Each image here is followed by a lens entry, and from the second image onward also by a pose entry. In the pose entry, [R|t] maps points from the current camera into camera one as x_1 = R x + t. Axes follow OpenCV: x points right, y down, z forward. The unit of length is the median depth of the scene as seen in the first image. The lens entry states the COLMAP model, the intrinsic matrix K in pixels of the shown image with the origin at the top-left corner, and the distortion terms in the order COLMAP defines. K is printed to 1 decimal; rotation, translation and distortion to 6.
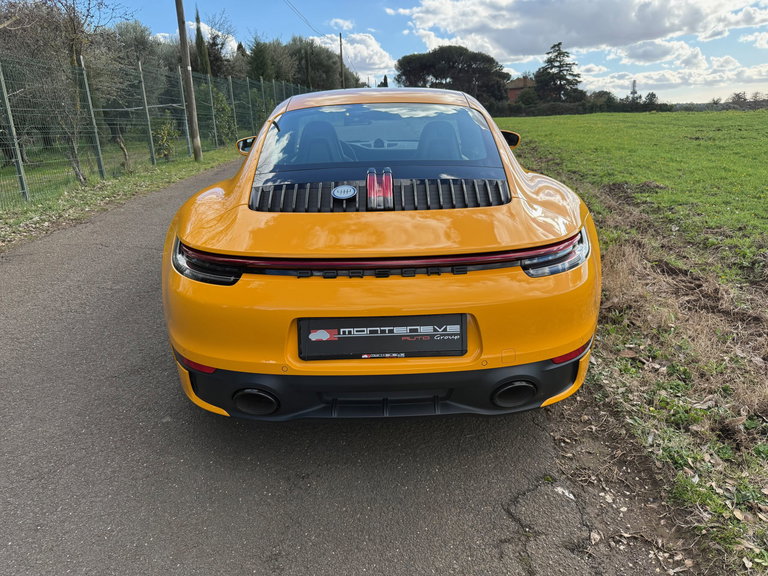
lens RADIAL K [[544.0, 0, 383.8], [0, 544.0, 281.0], [0, 0, 1]] dist [0.014265, -0.024897]
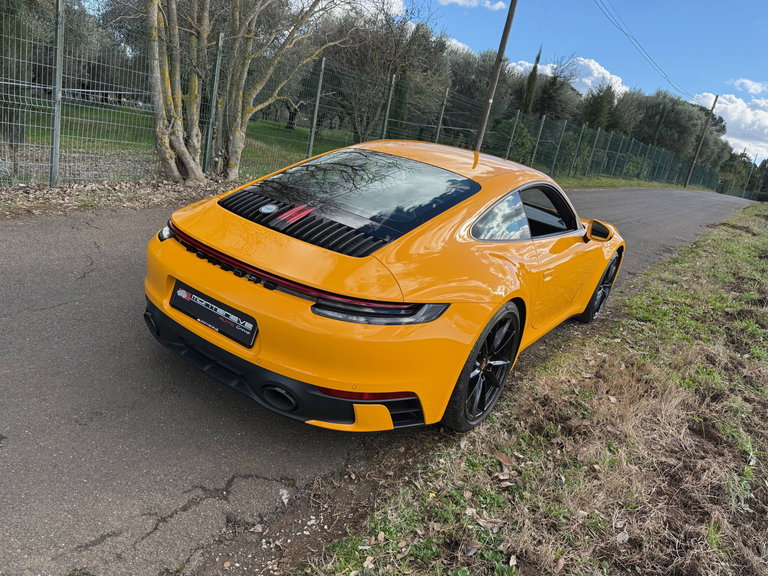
lens RADIAL K [[544.0, 0, 385.2], [0, 544.0, 287.7], [0, 0, 1]] dist [0.014265, -0.024897]
pose [[0.794886, 0.352106, -0.494144, 0.816608], [-0.373510, 0.925759, 0.058825, -0.159462], [0.478171, 0.137808, 0.867388, 0.012422]]
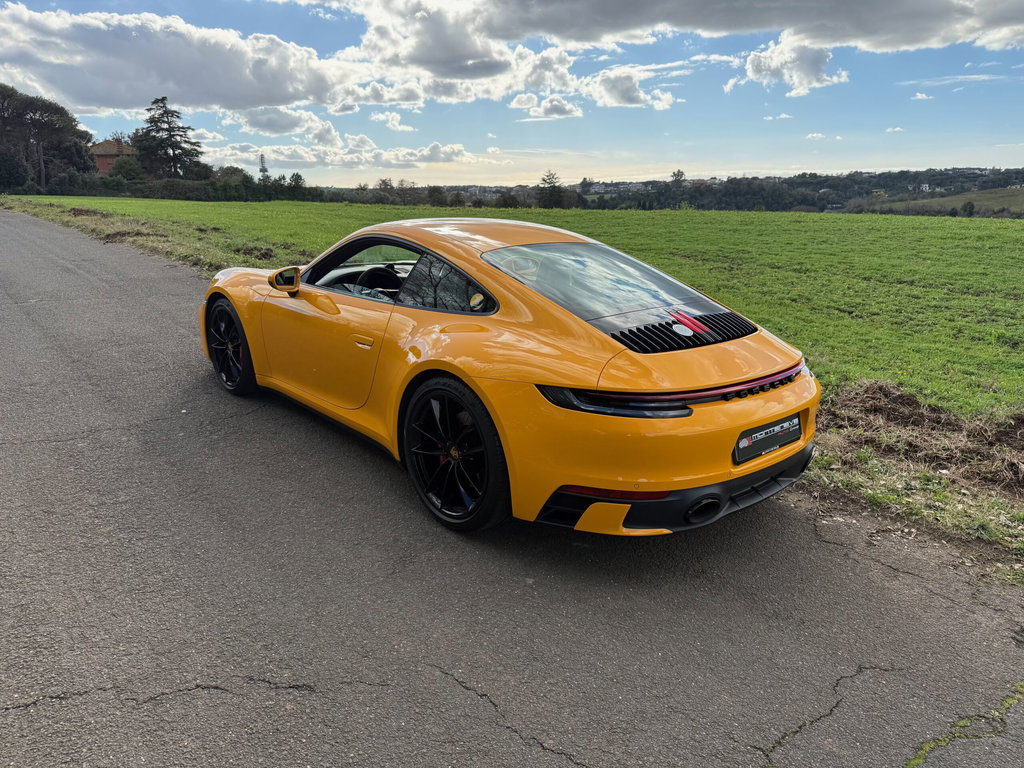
lens RADIAL K [[725.4, 0, 512.3], [0, 725.4, 397.6], [0, 0, 1]] dist [0.014265, -0.024897]
pose [[0.745786, -0.141288, 0.651031, -1.322178], [0.158293, 0.986846, 0.032835, -0.120949], [-0.647106, 0.078566, 0.758341, 0.040715]]
